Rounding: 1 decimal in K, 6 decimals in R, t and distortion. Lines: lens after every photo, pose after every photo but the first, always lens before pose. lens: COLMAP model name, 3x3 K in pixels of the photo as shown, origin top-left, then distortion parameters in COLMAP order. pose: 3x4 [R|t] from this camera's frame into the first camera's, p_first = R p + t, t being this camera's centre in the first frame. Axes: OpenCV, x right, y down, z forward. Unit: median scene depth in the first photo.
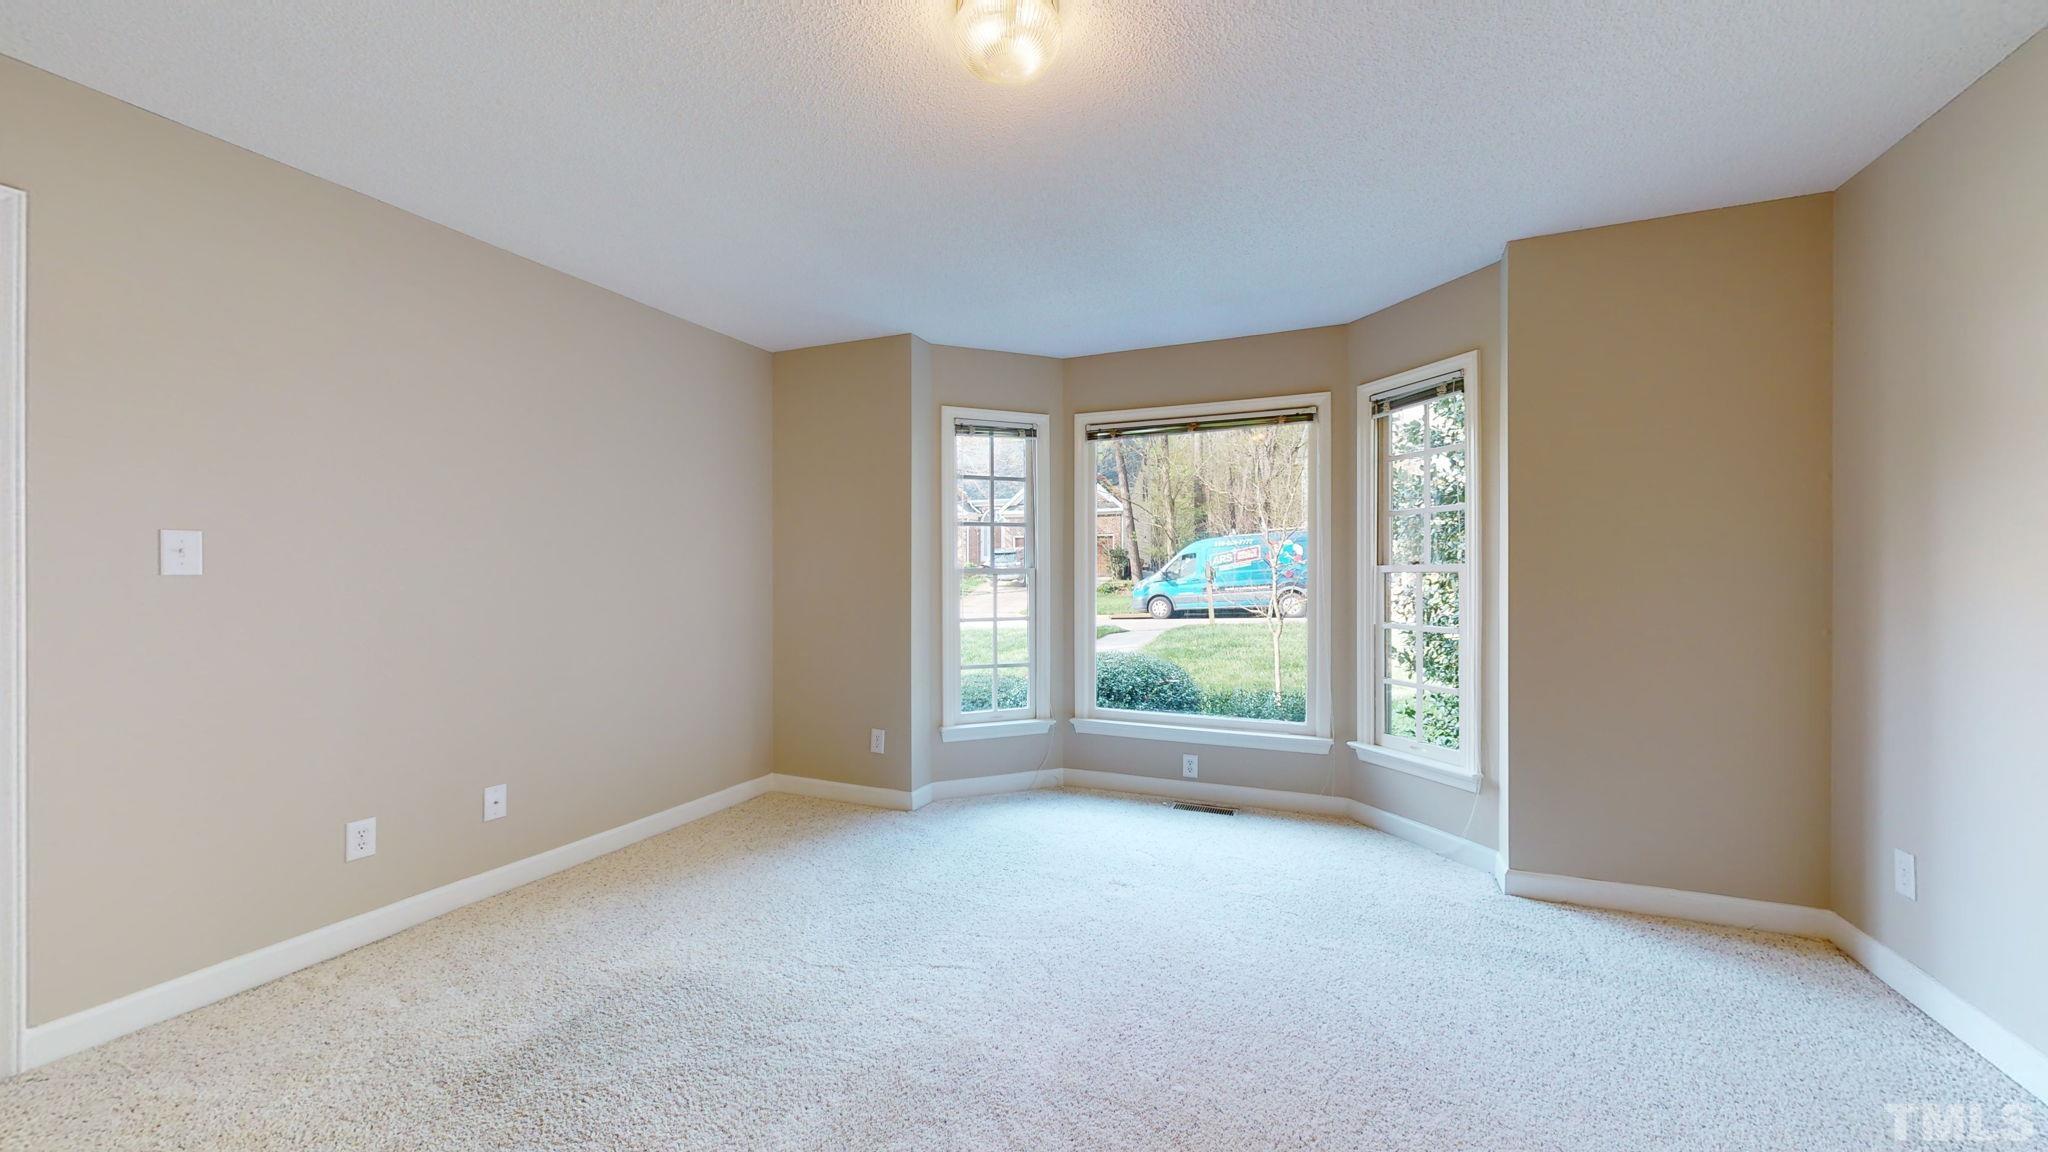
lens RADIAL K [[751.3, 0, 1029.3], [0, 751.3, 575.7], [0, 0, 1]] dist [-0.000384, 0.000325]
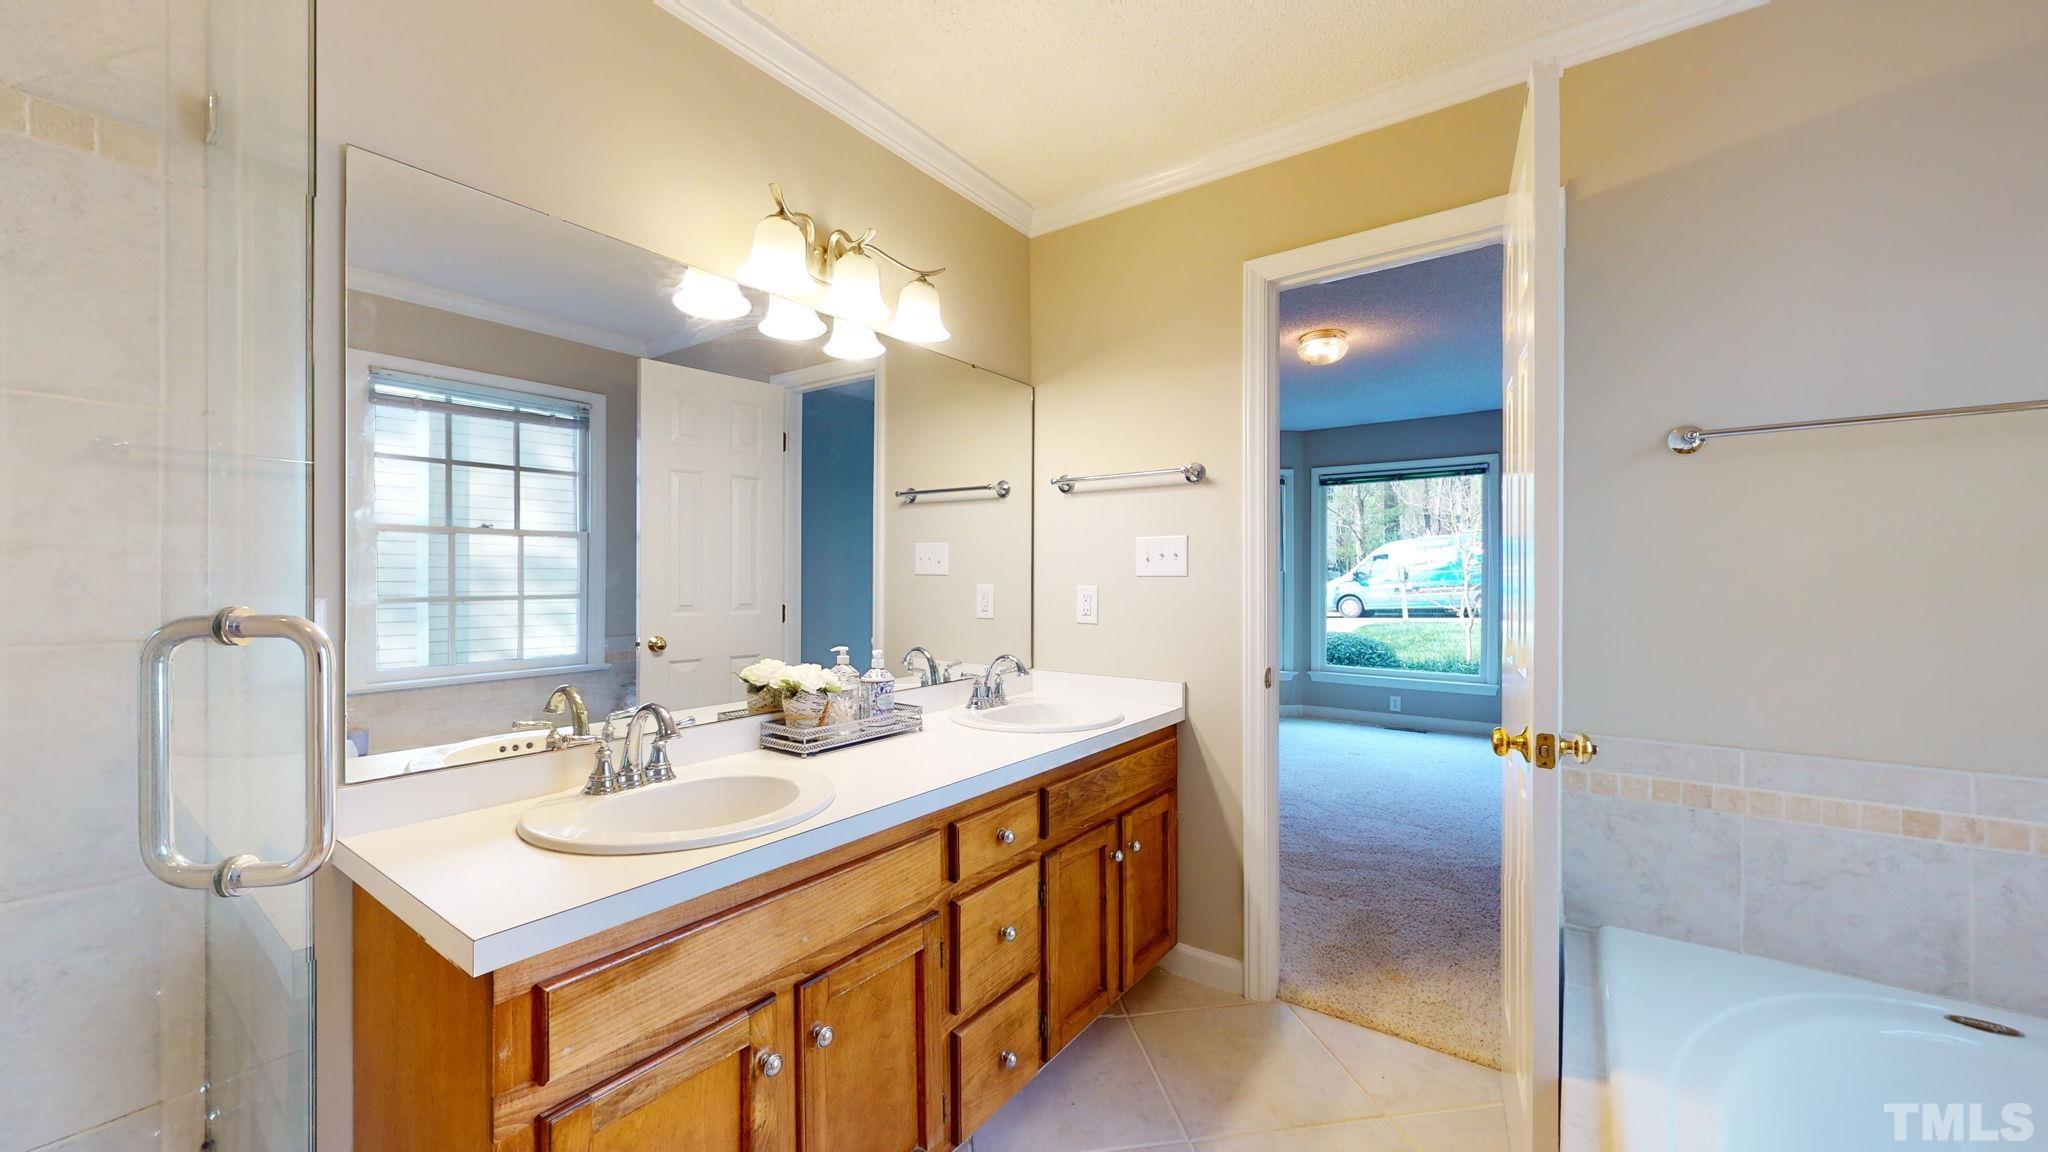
lens RADIAL K [[751.3, 0, 1021.9], [0, 751.3, 576.3], [0, 0, 1]] dist [-0.000384, 0.000325]
pose [[0.973562, 0.002478, -0.228407, -0.160143], [-0.002322, 0.999997, 0.000950, -0.000490], [0.228409, -0.000395, 0.973565, -0.594777]]
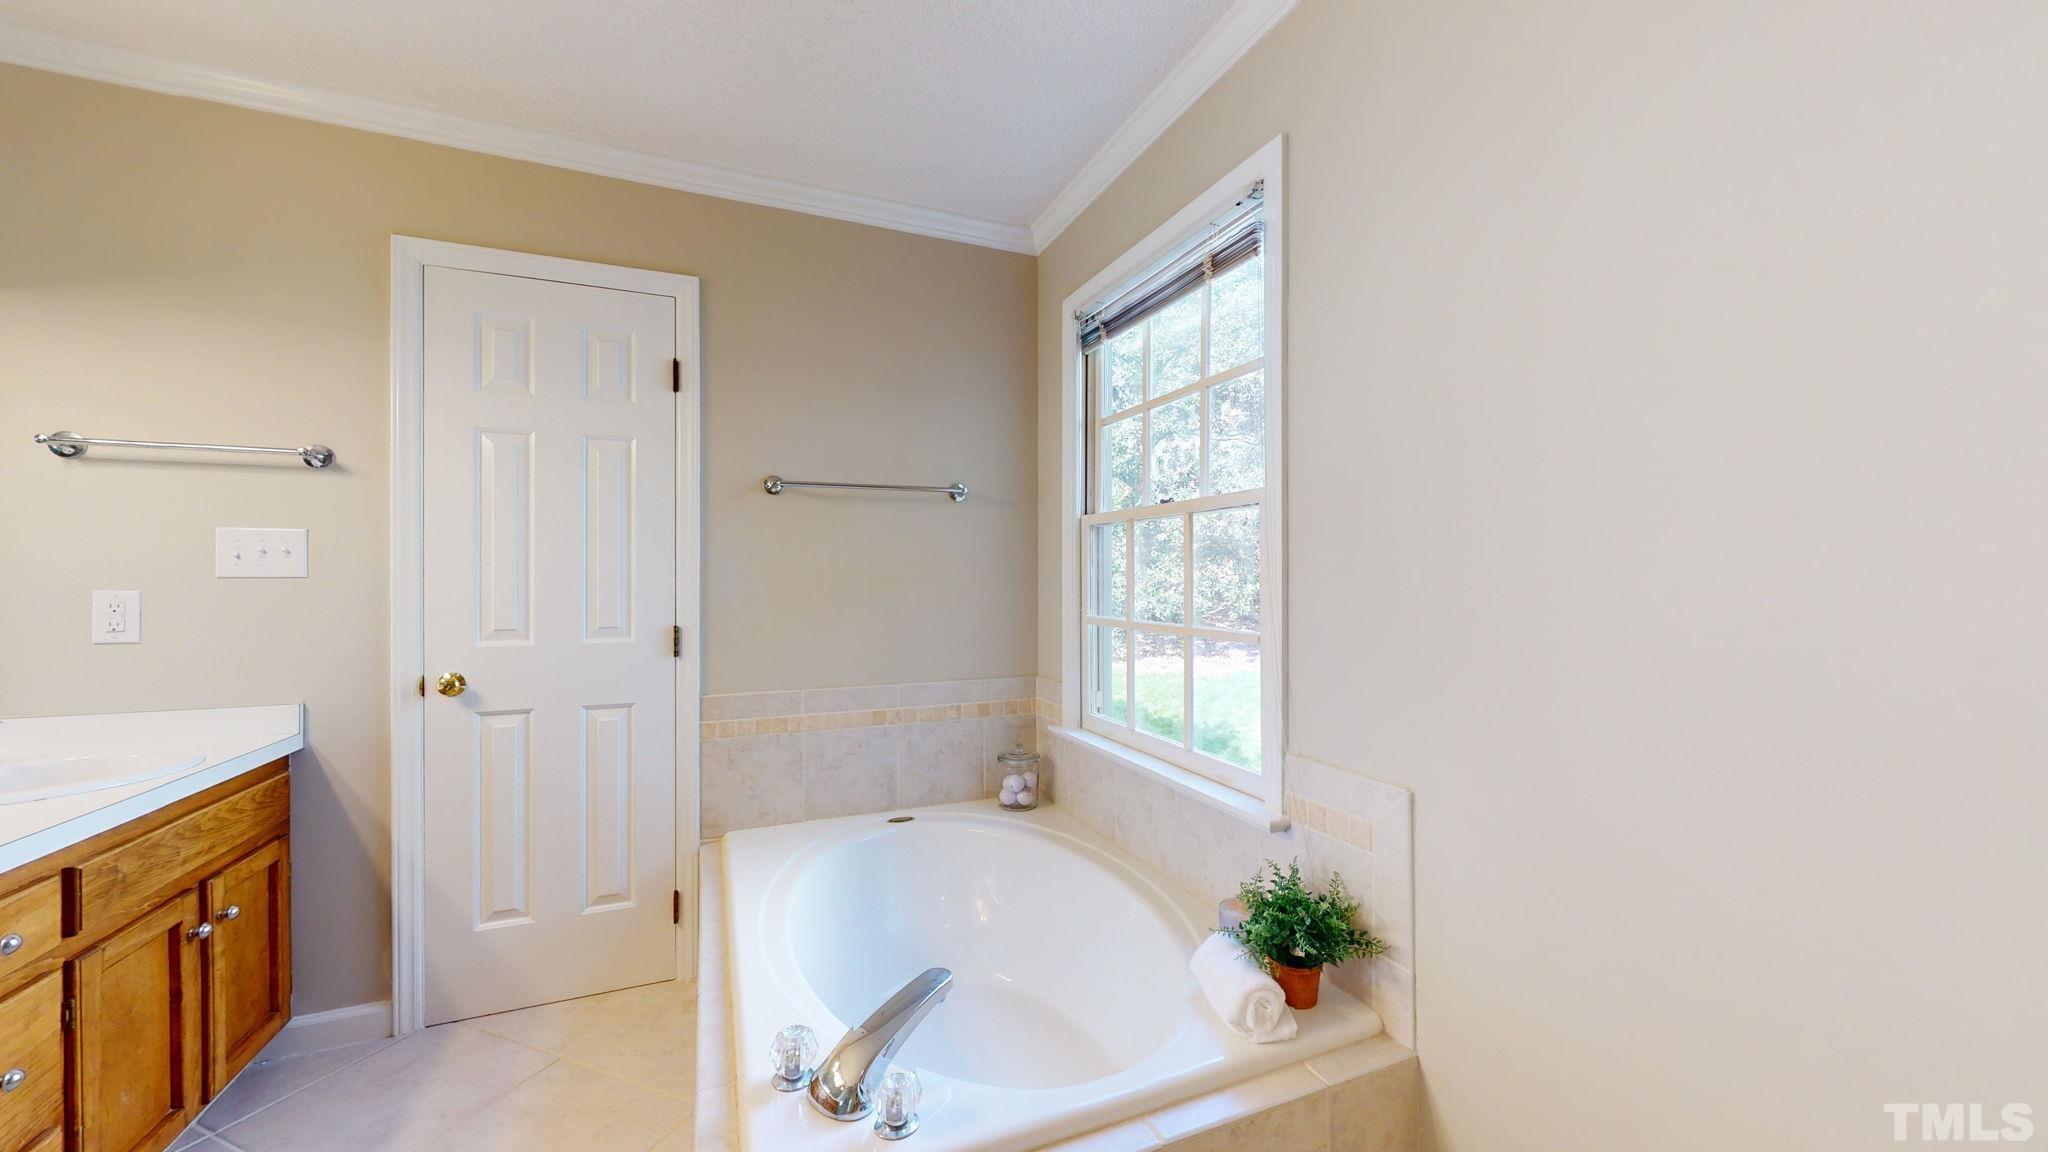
lens RADIAL K [[751.3, 0, 1030.8], [0, 751.3, 581.8], [0, 0, 1]] dist [-0.000384, 0.000325]
pose [[0.688902, -0.000377, 0.724855, -0.271366], [-0.002524, 0.999993, 0.002919, 0.000492], [-0.724851, -0.003841, 0.688895, -0.850176]]
